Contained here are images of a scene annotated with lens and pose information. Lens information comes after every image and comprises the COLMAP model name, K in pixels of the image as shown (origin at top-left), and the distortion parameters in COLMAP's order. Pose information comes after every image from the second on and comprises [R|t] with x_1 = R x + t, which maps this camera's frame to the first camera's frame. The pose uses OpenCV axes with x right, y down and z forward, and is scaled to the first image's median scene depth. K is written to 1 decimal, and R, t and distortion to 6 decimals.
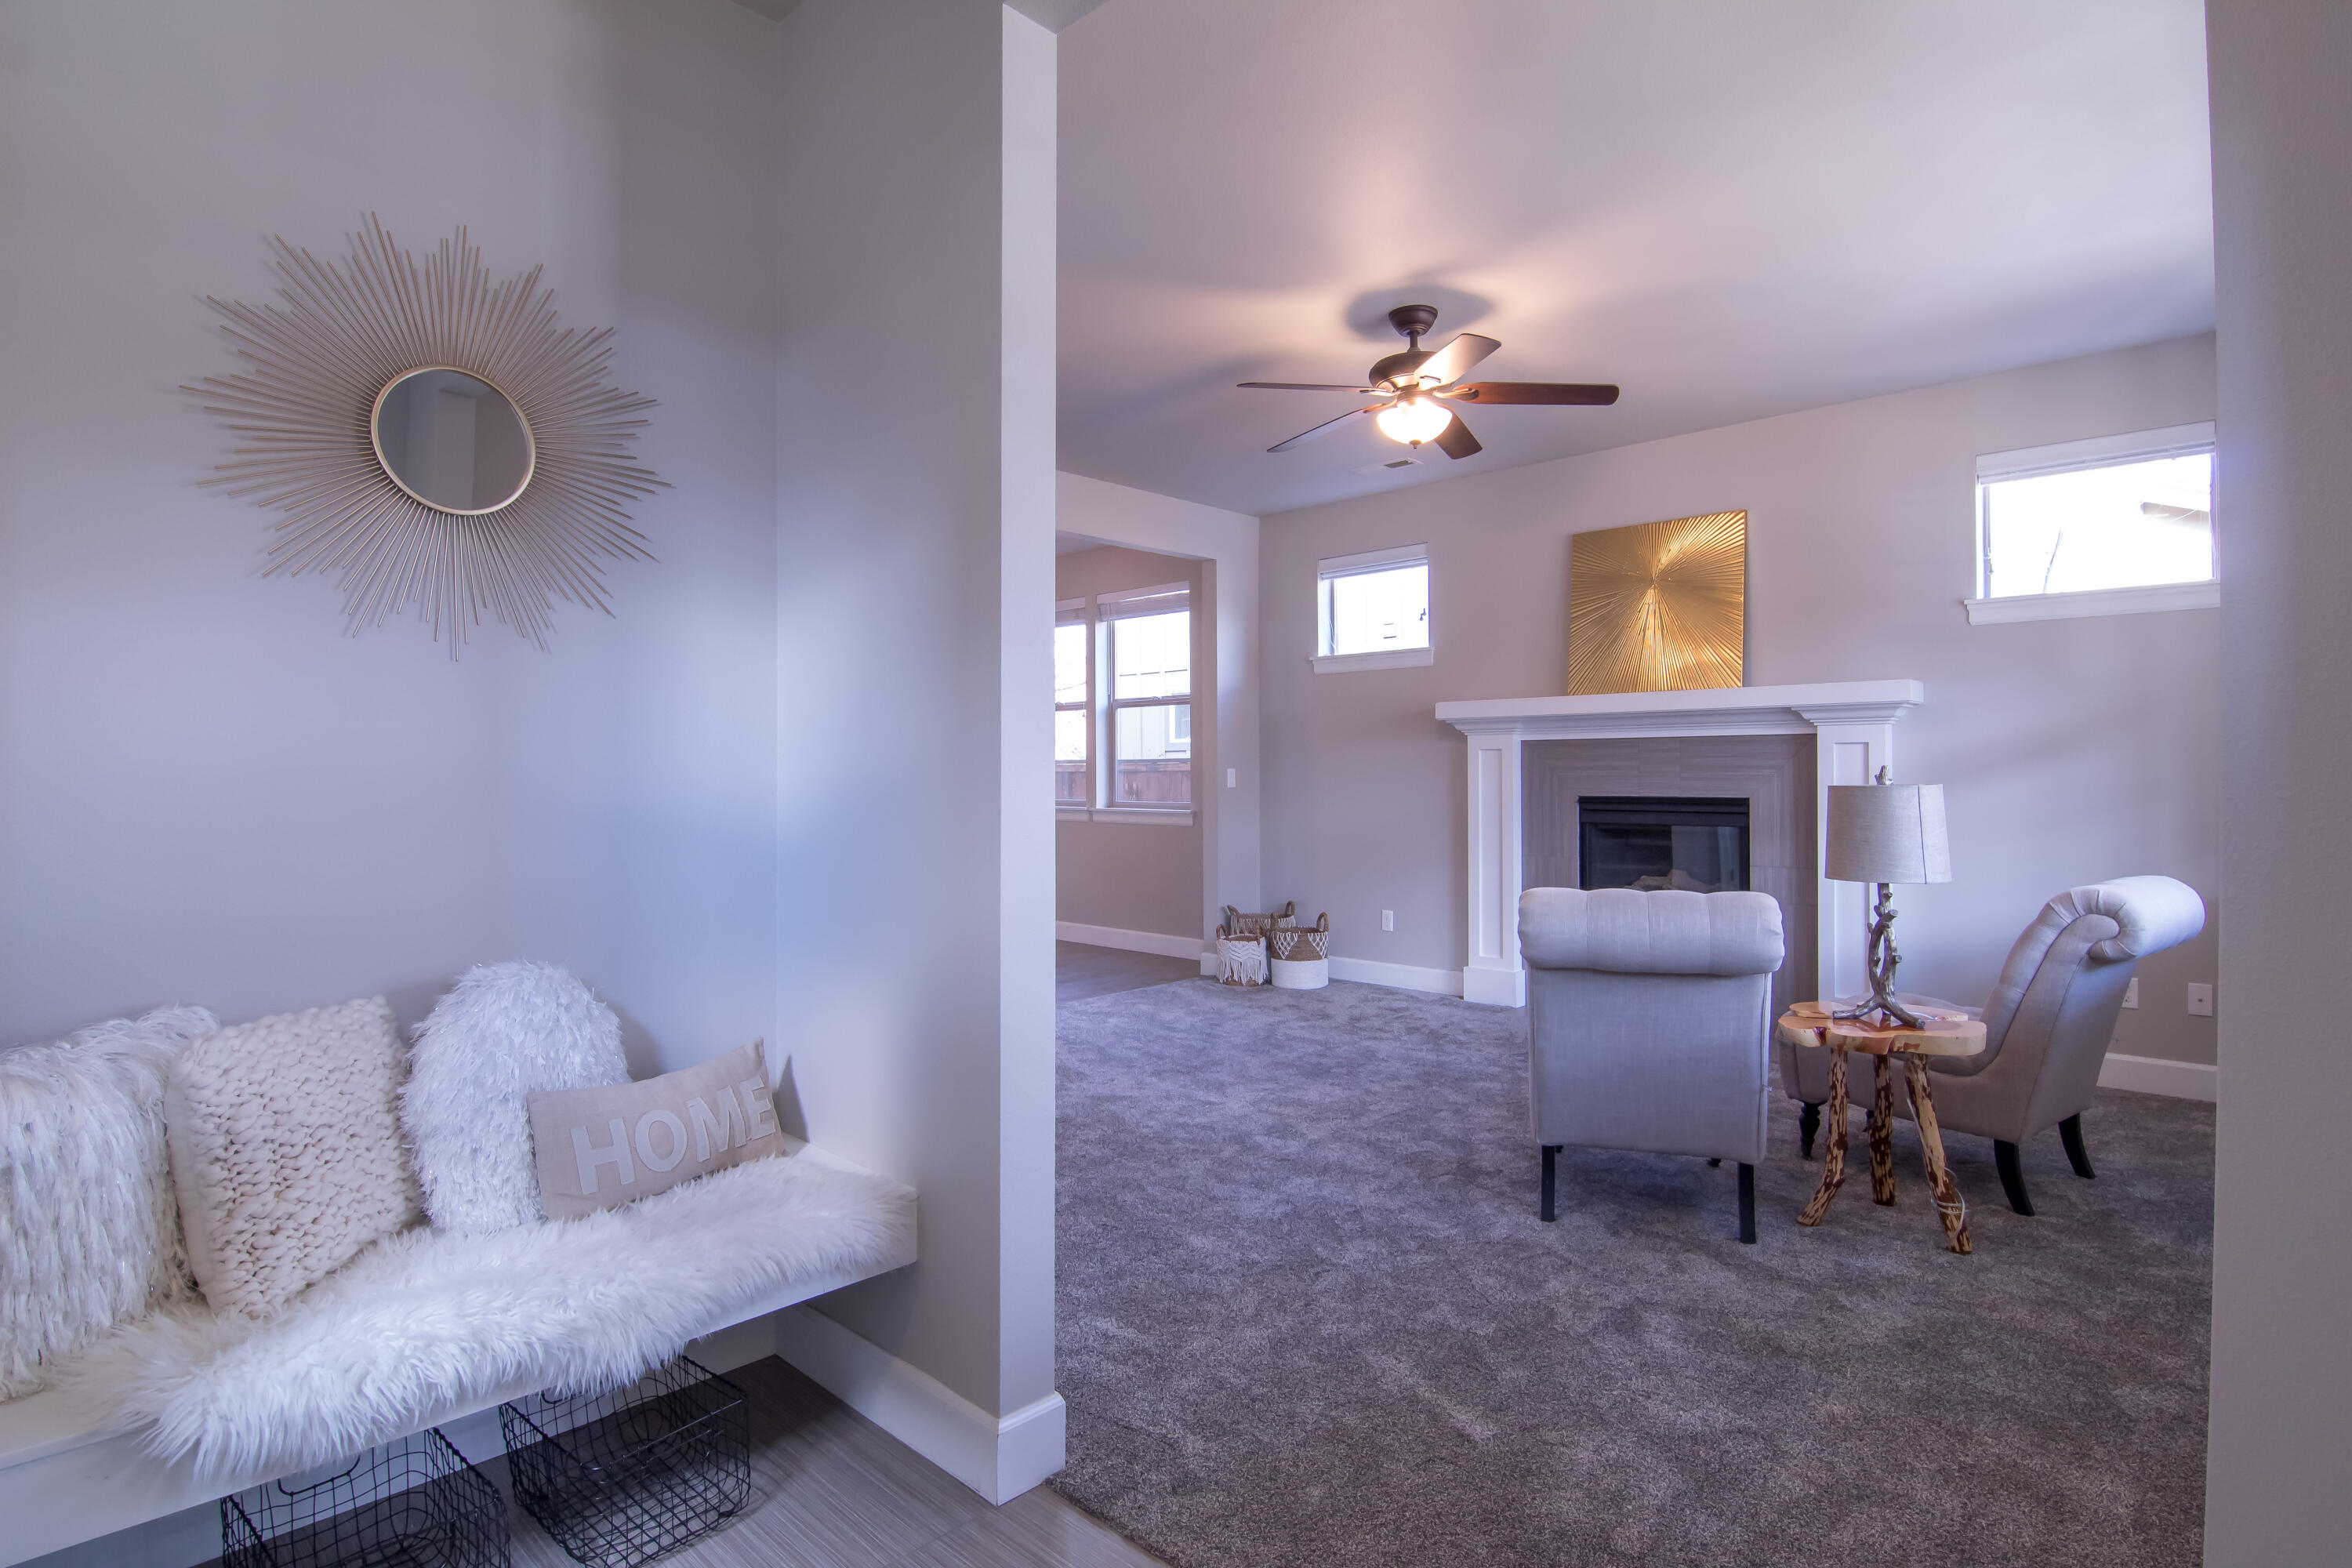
lens RADIAL K [[1161.2, 0, 1168.0], [0, 1161.2, 778.2], [0, 0, 1]] dist [-0.015647, -0.000739]
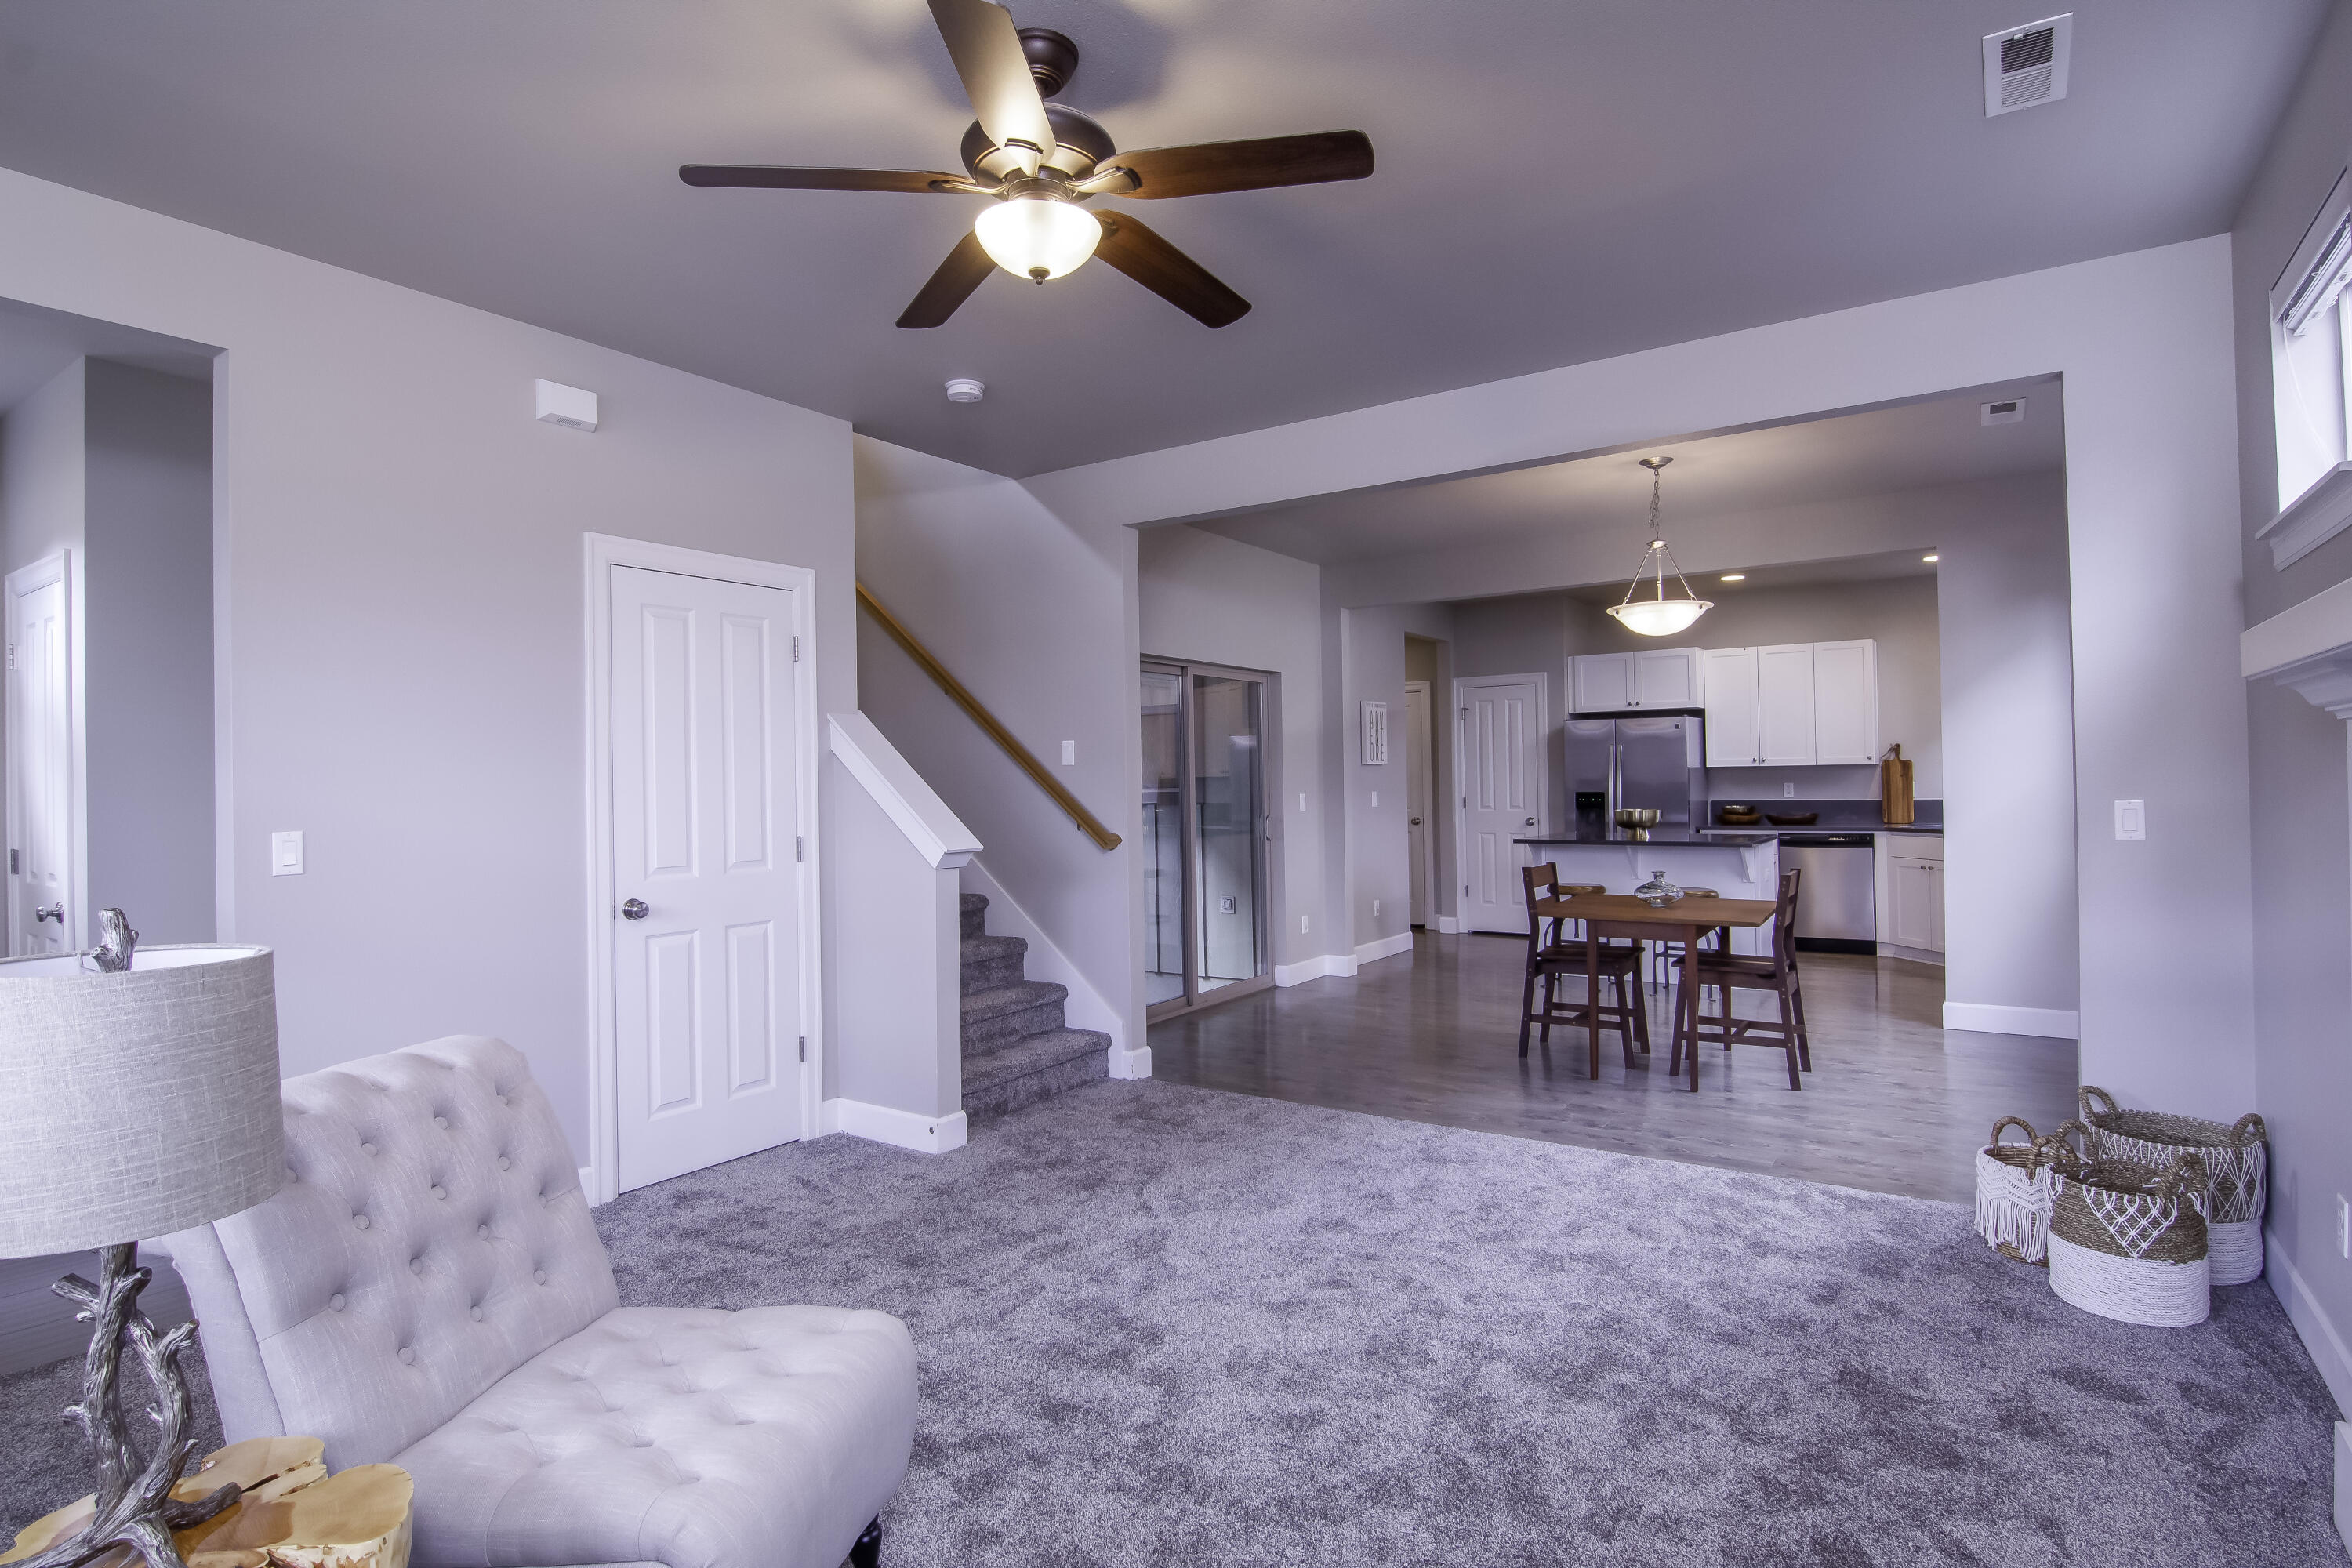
lens RADIAL K [[1161.2, 0, 1168.0], [0, 1161.2, 778.2], [0, 0, 1]] dist [-0.015647, -0.000739]
pose [[0.188835, -0.002684, -0.982005, 0.765394], [0.011501, 0.999934, -0.000522, -0.036690], [0.981942, -0.011195, 0.188853, 0.925058]]
